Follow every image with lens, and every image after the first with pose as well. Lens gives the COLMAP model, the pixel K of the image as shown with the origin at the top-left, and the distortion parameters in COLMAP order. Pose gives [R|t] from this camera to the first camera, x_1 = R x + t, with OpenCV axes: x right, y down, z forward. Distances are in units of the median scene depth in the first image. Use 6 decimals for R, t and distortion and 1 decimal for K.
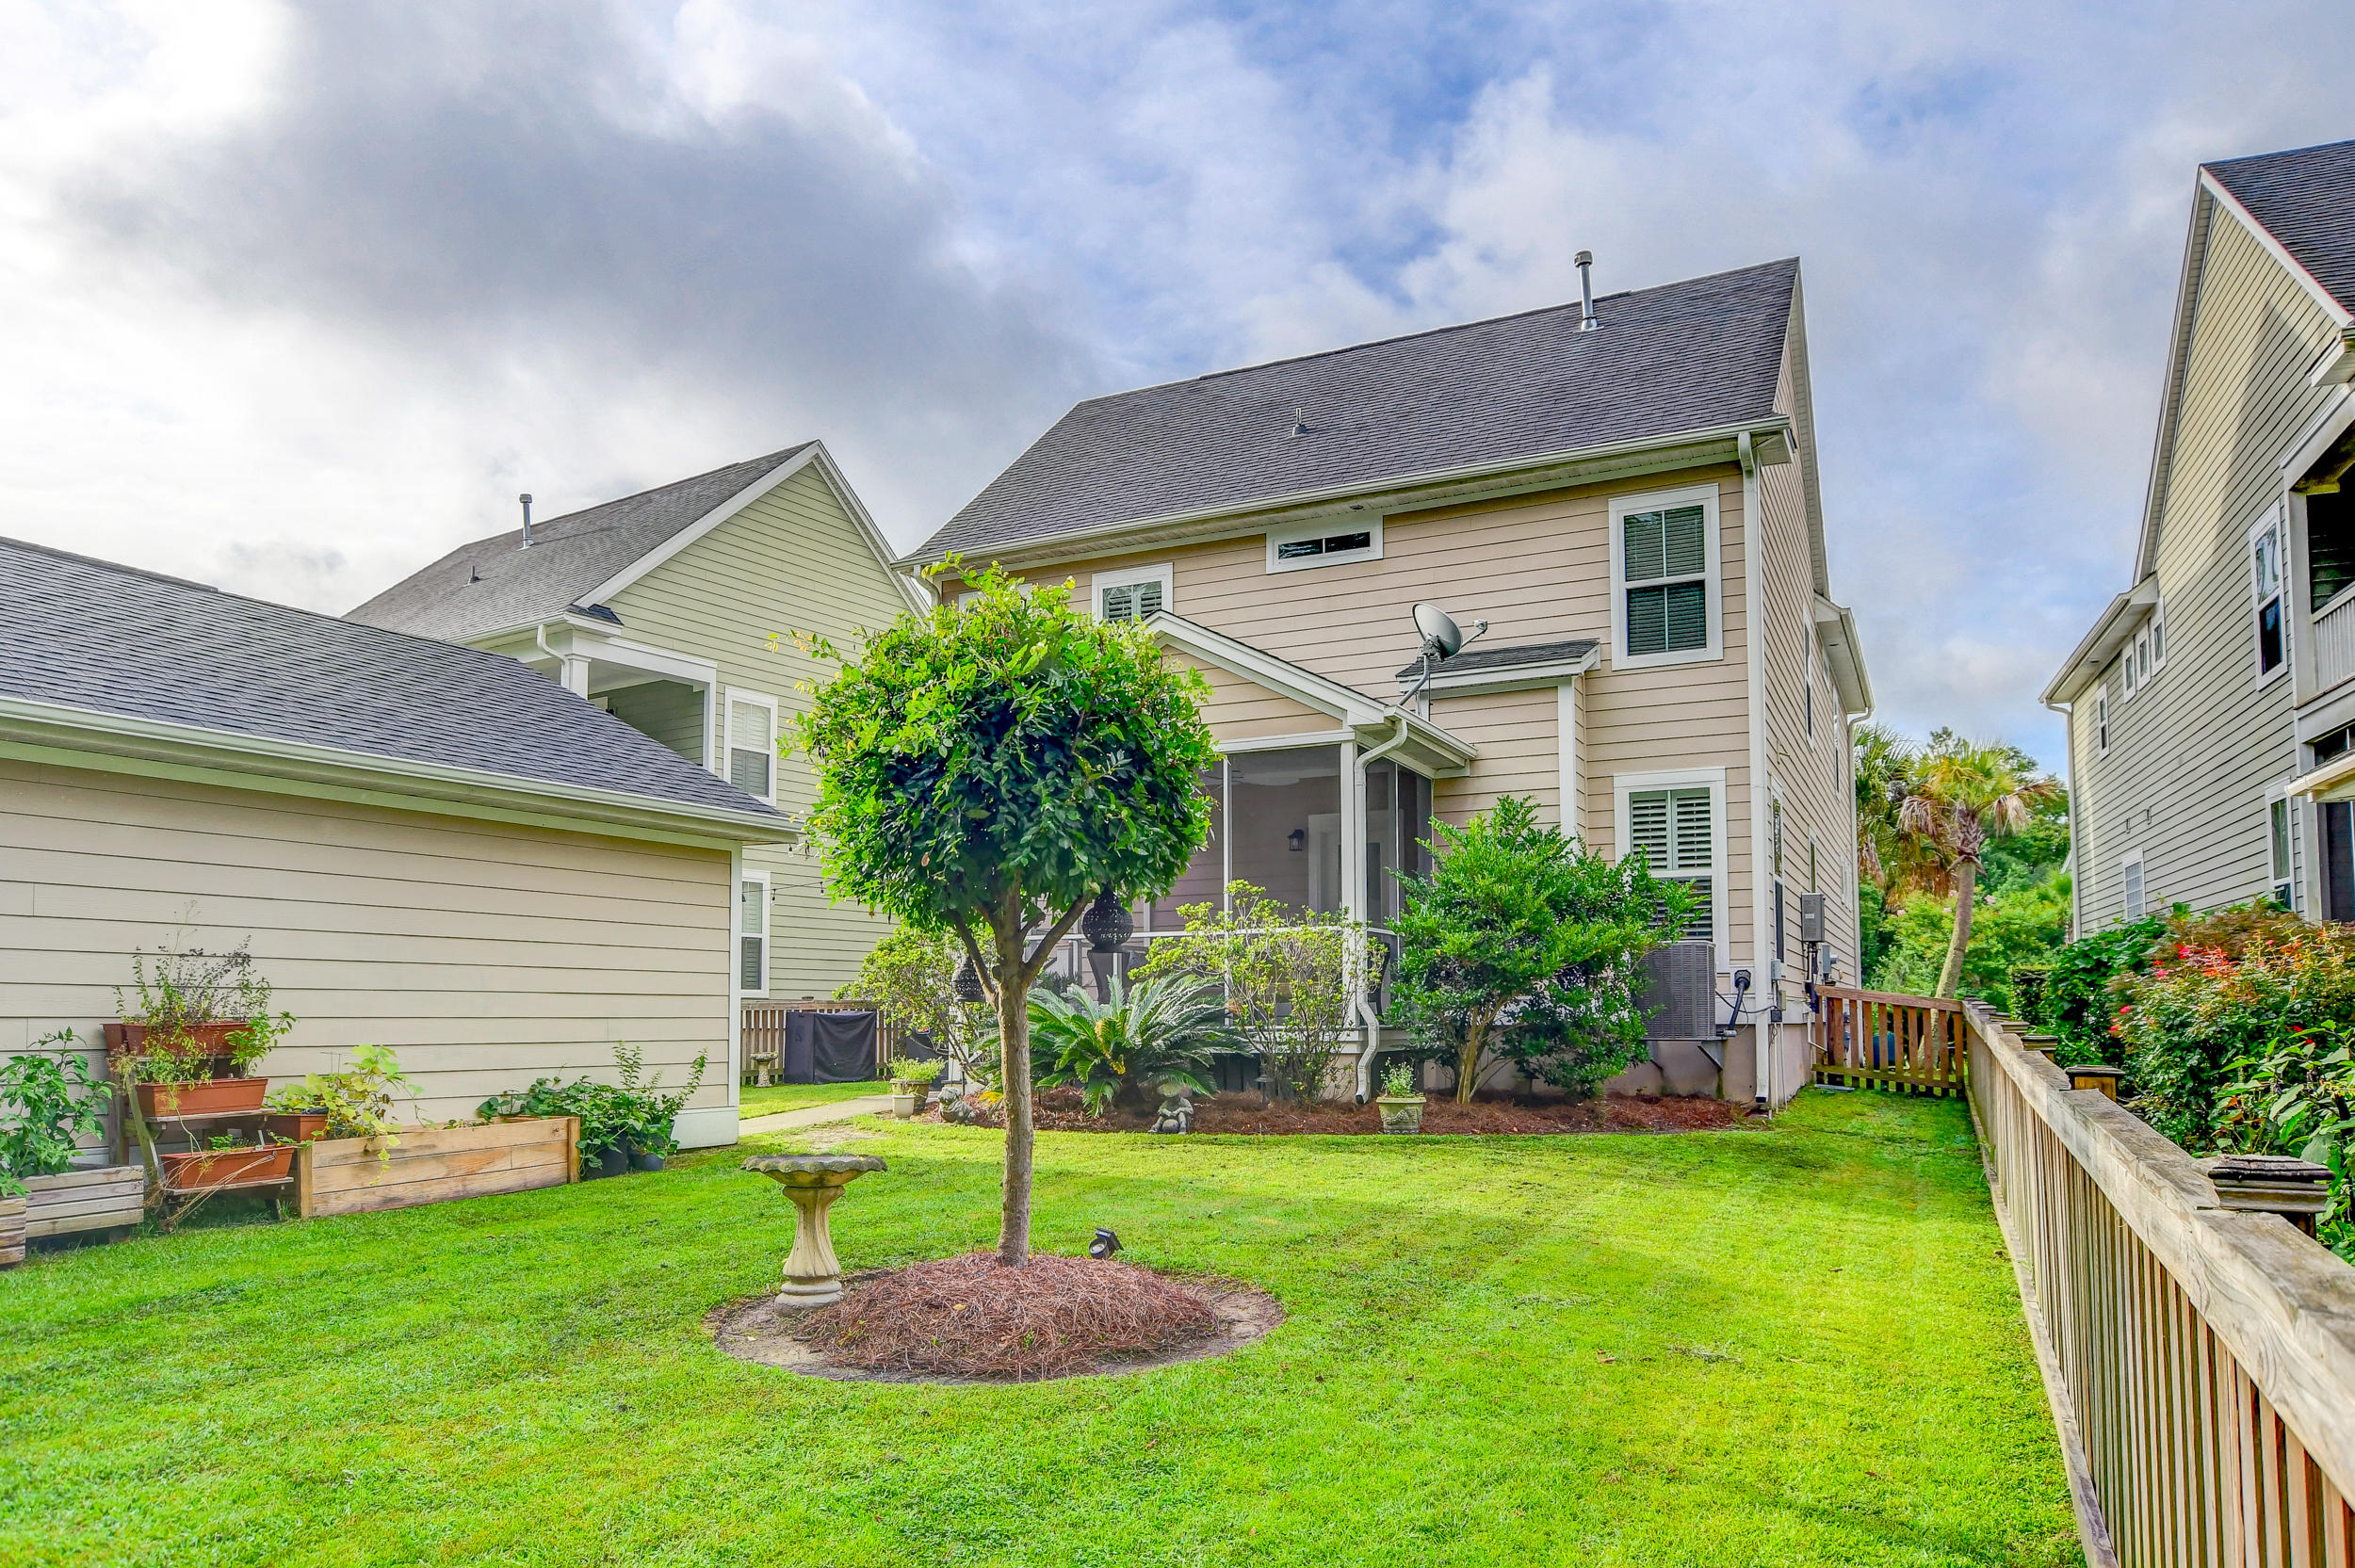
lens RADIAL K [[1501.1, 0, 1161.6], [0, 1501.1, 899.1], [0, 0, 1]] dist [-0.001171, 0.009070]
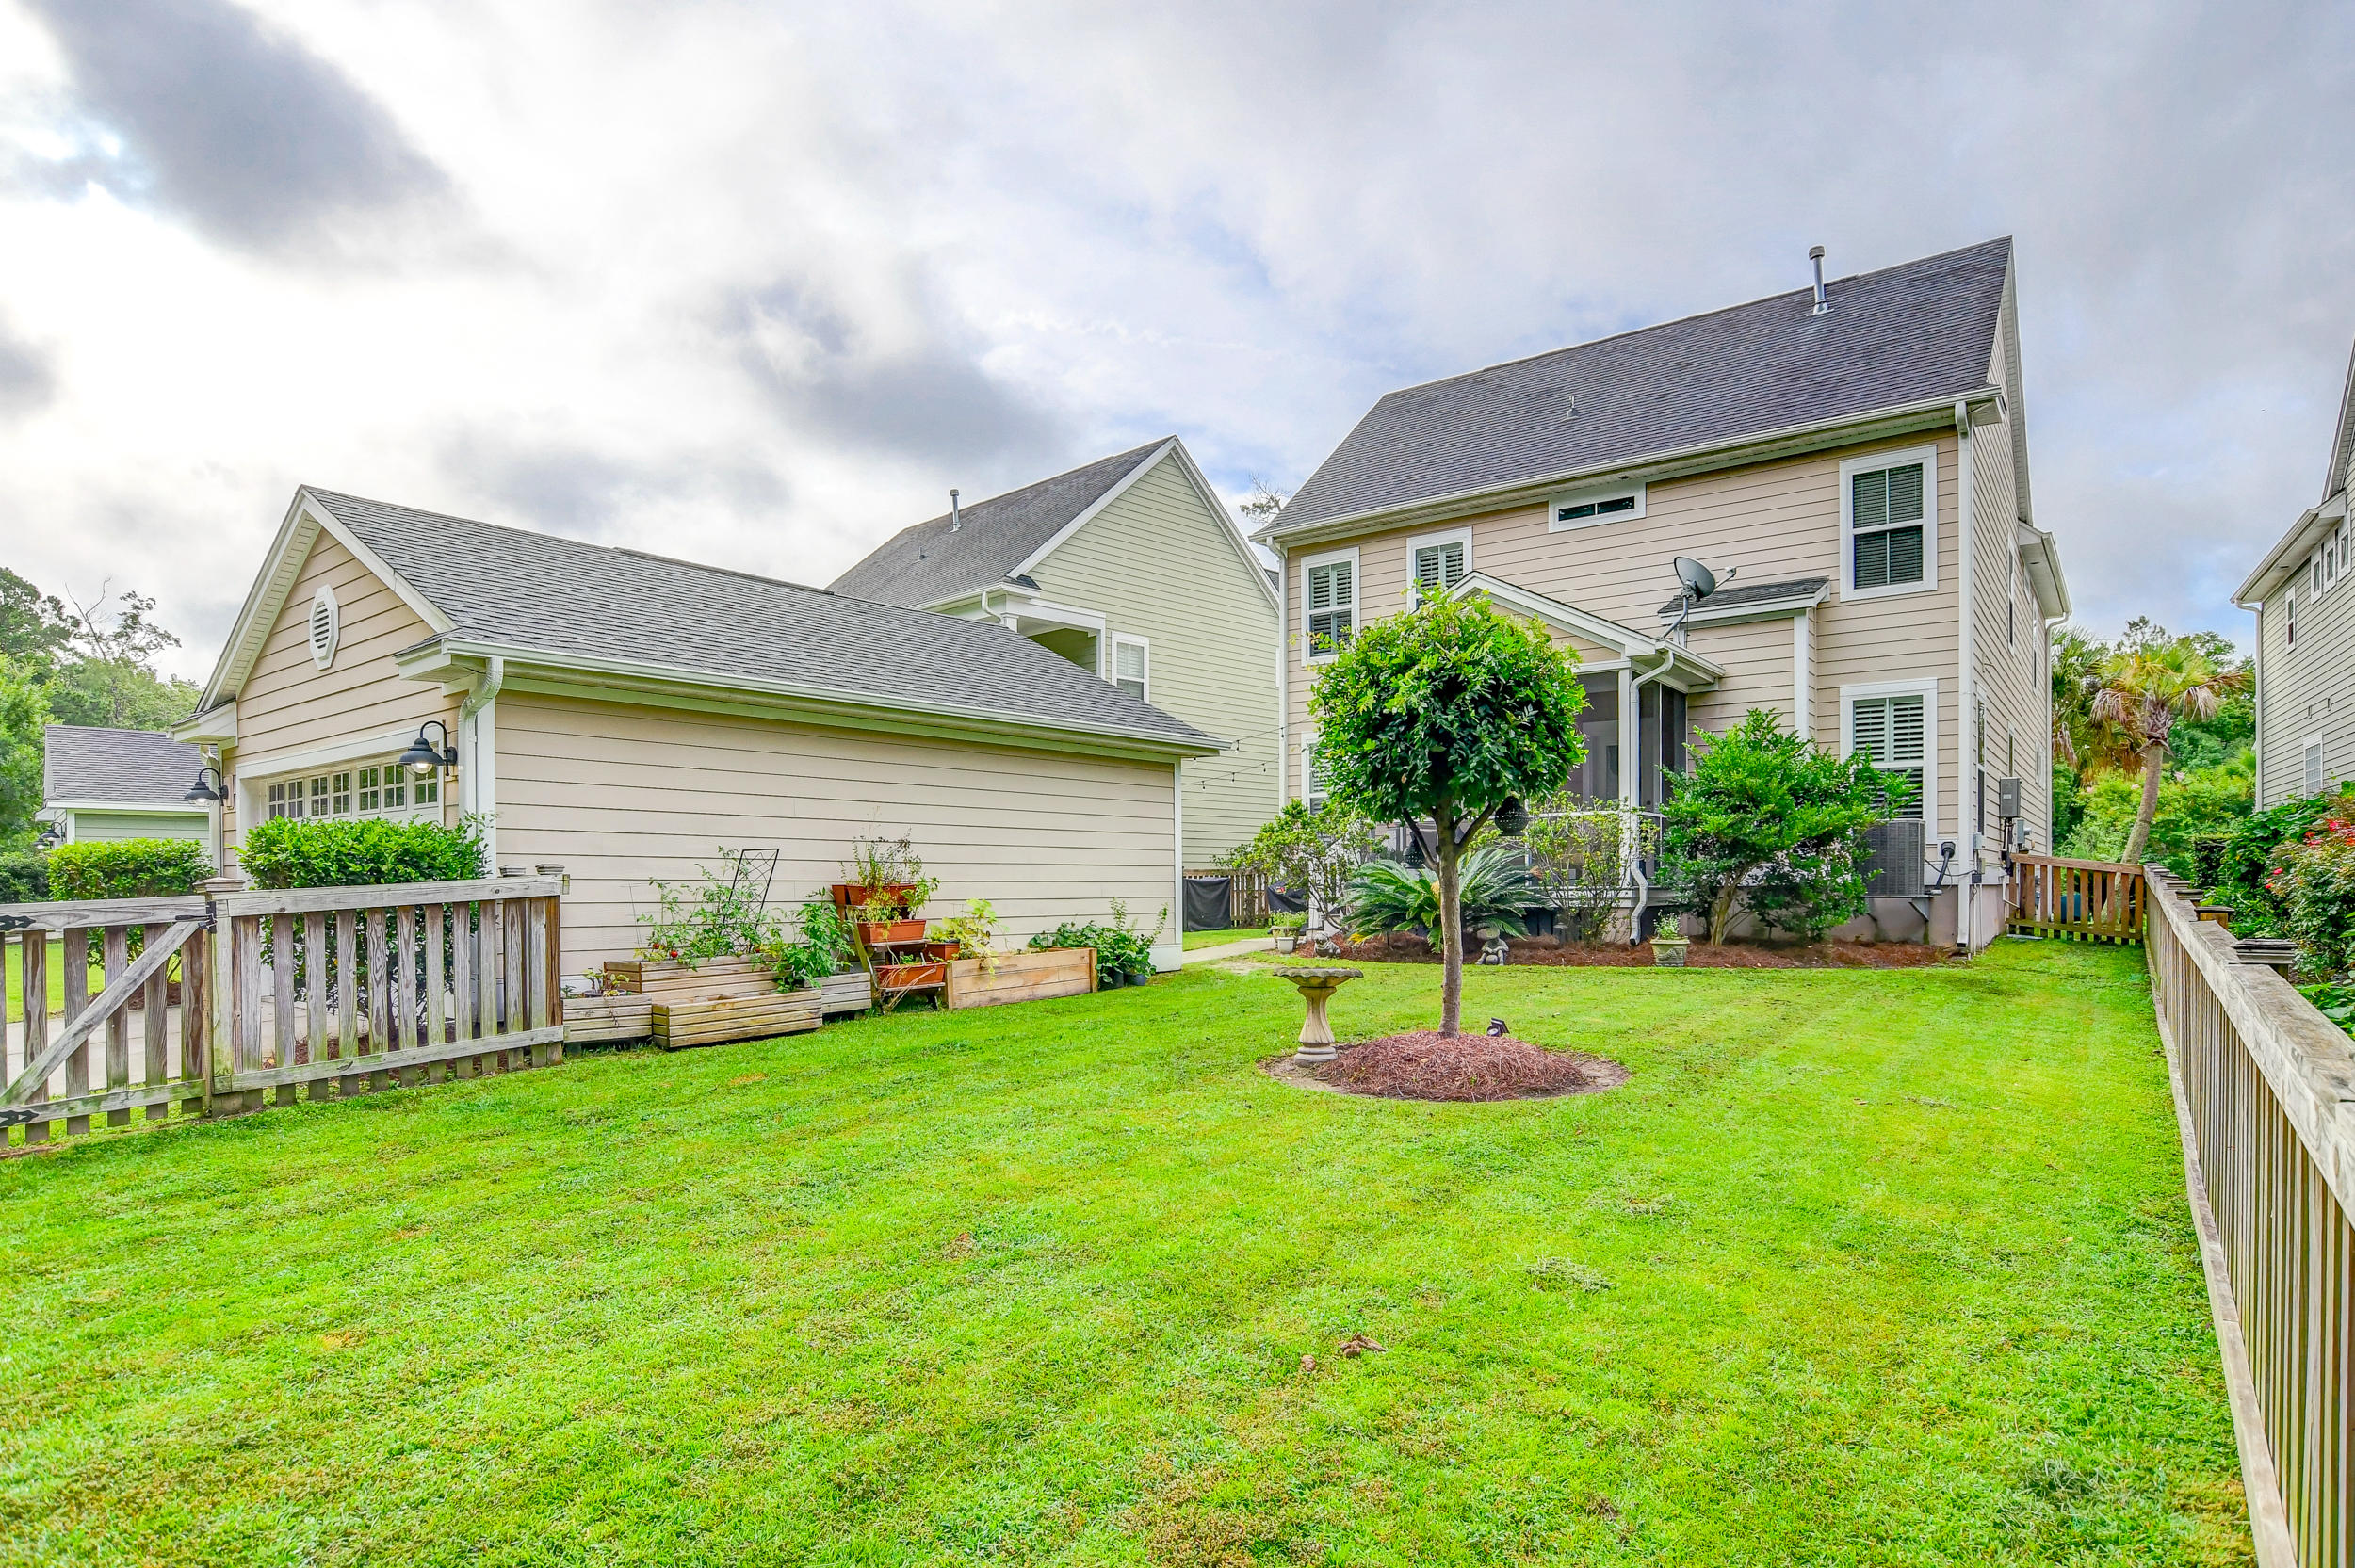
lens RADIAL K [[1236.9, 0, 1199.4], [0, 1236.9, 871.6], [0, 0, 1]] dist [-0.010487, 0.003492]
pose [[0.985640, -0.003936, -0.168817, -0.058719], [0.015679, 0.997542, 0.068288, -0.008236], [0.168133, -0.069955, 0.983279, -0.124894]]
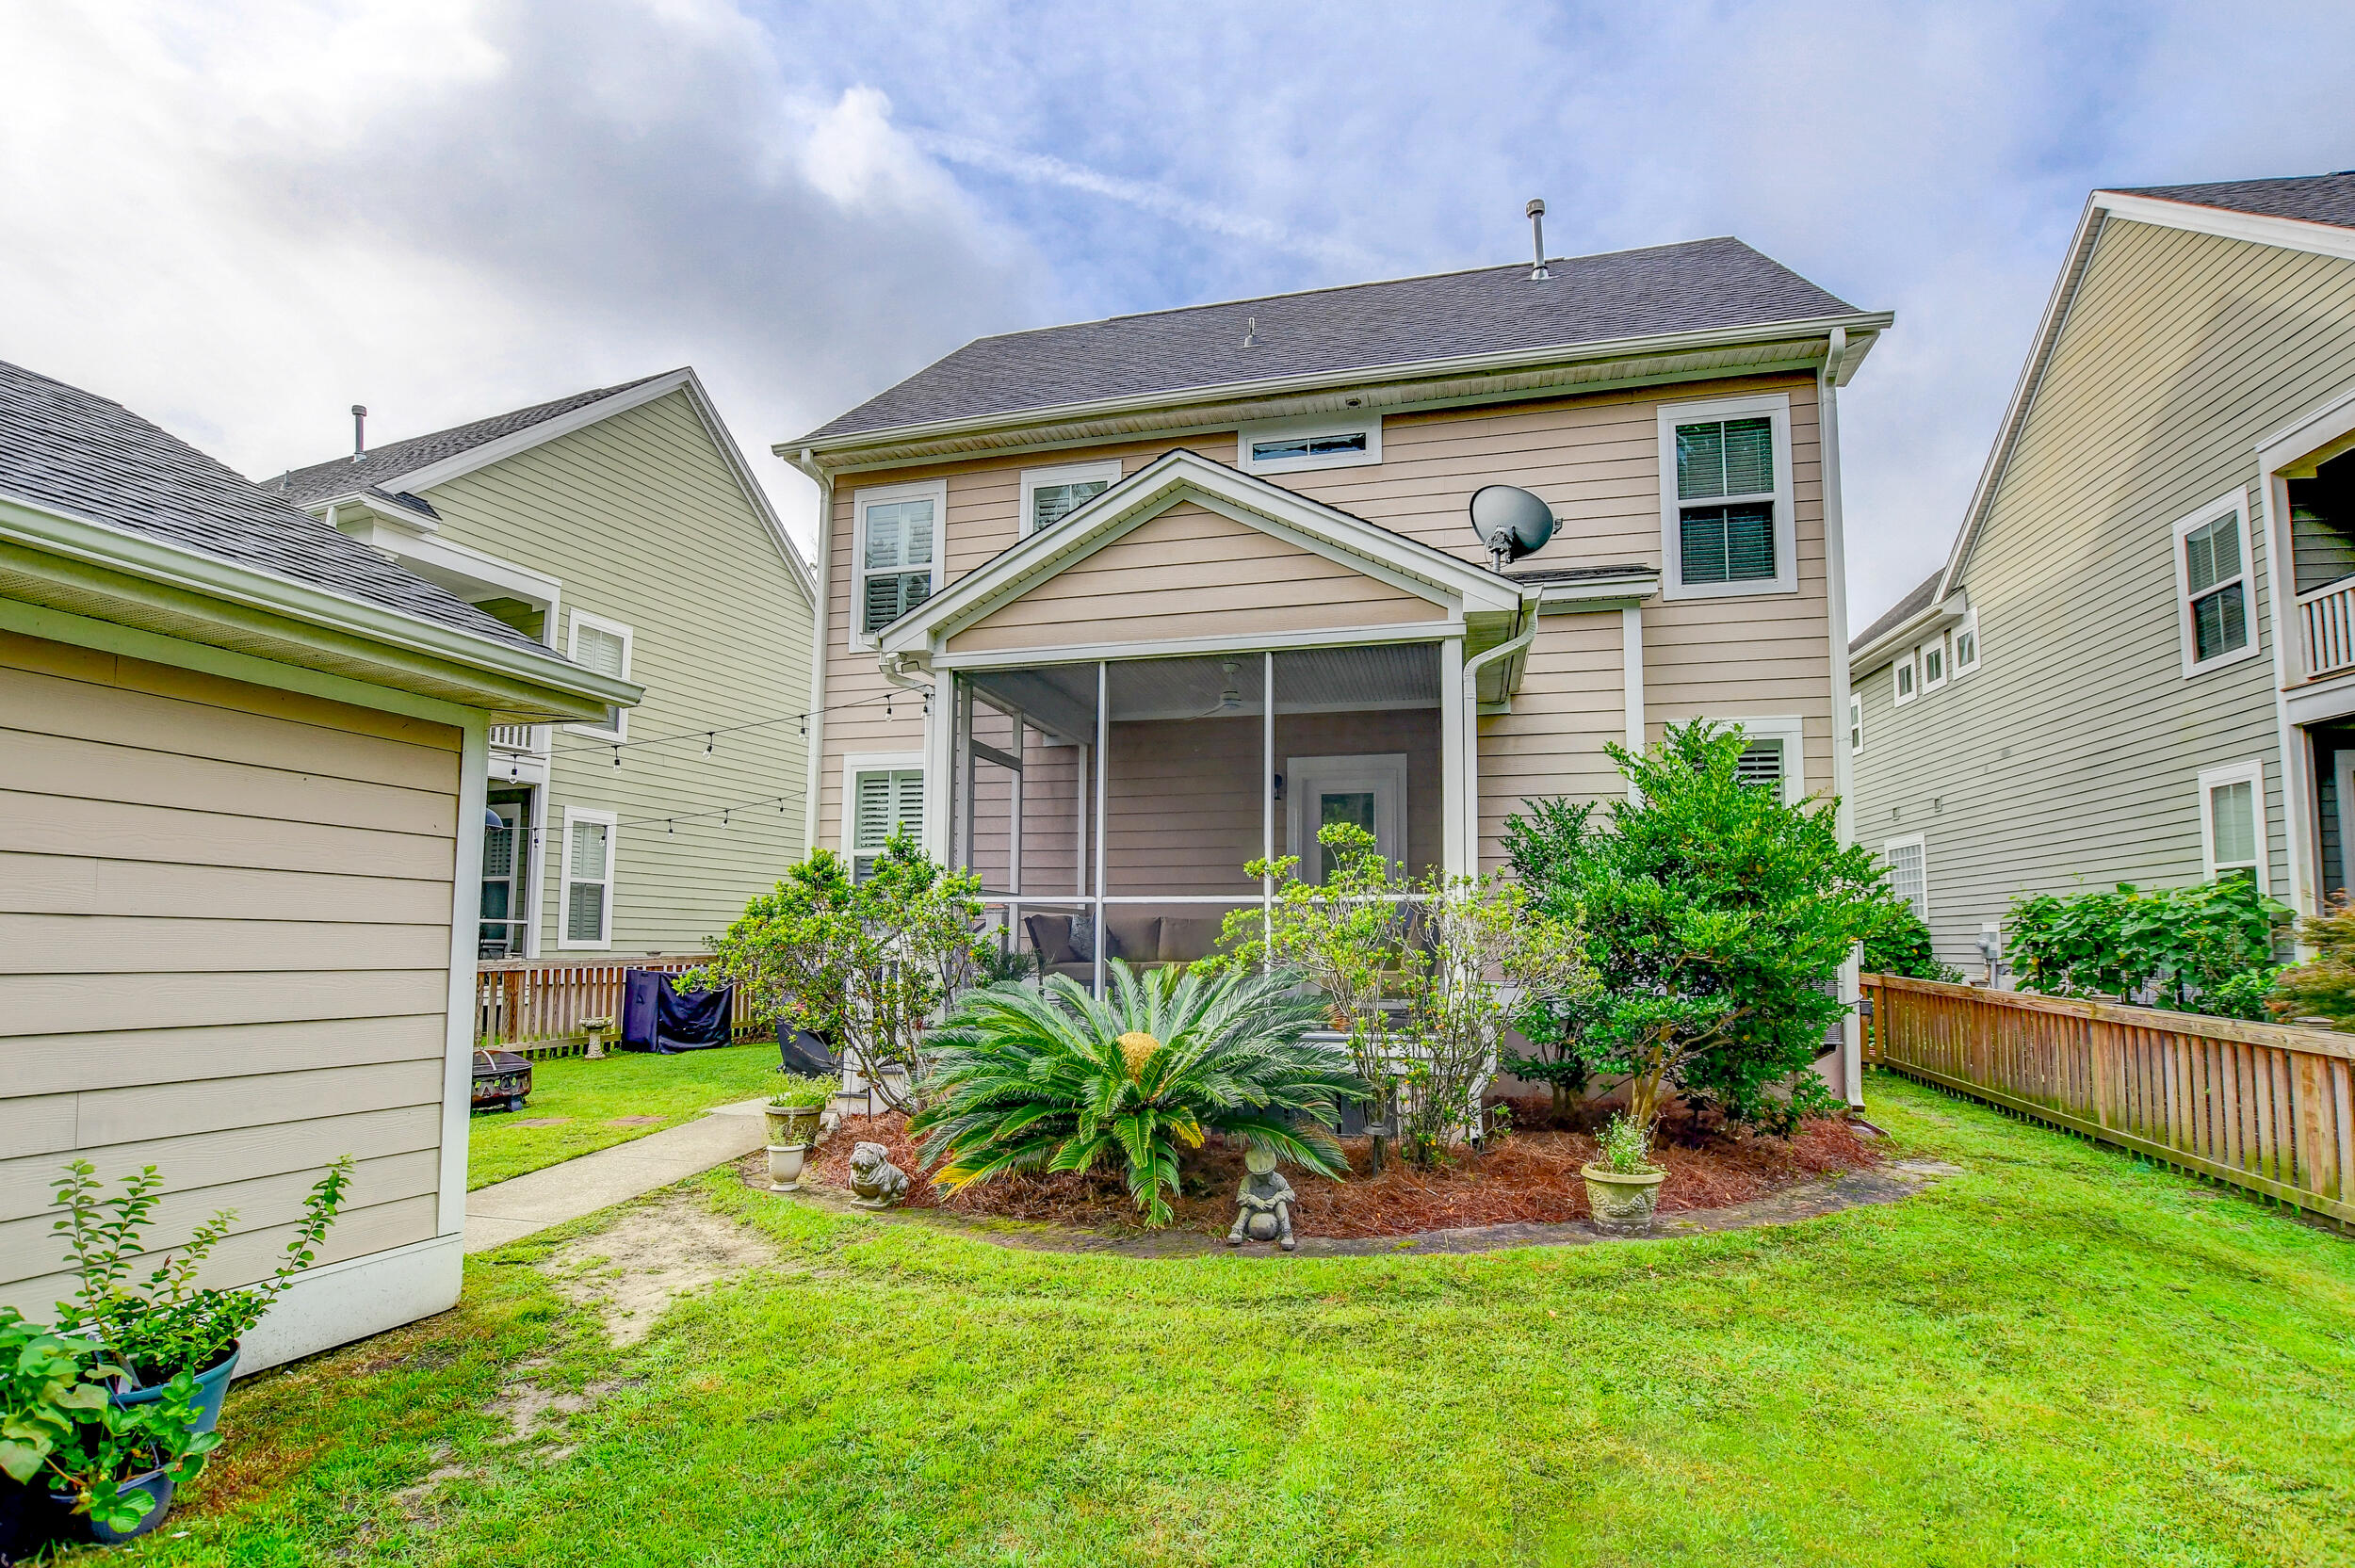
lens RADIAL K [[1080.5, 0, 1167.1], [0, 1080.5, 849.4], [0, 0, 1]] dist [-0.019238, 0.001085]
pose [[0.979699, 0.029687, 0.198263, -0.108770], [-0.027581, 0.999530, -0.013376, 0.006719], [-0.198567, 0.007636, 0.980058, 0.521735]]
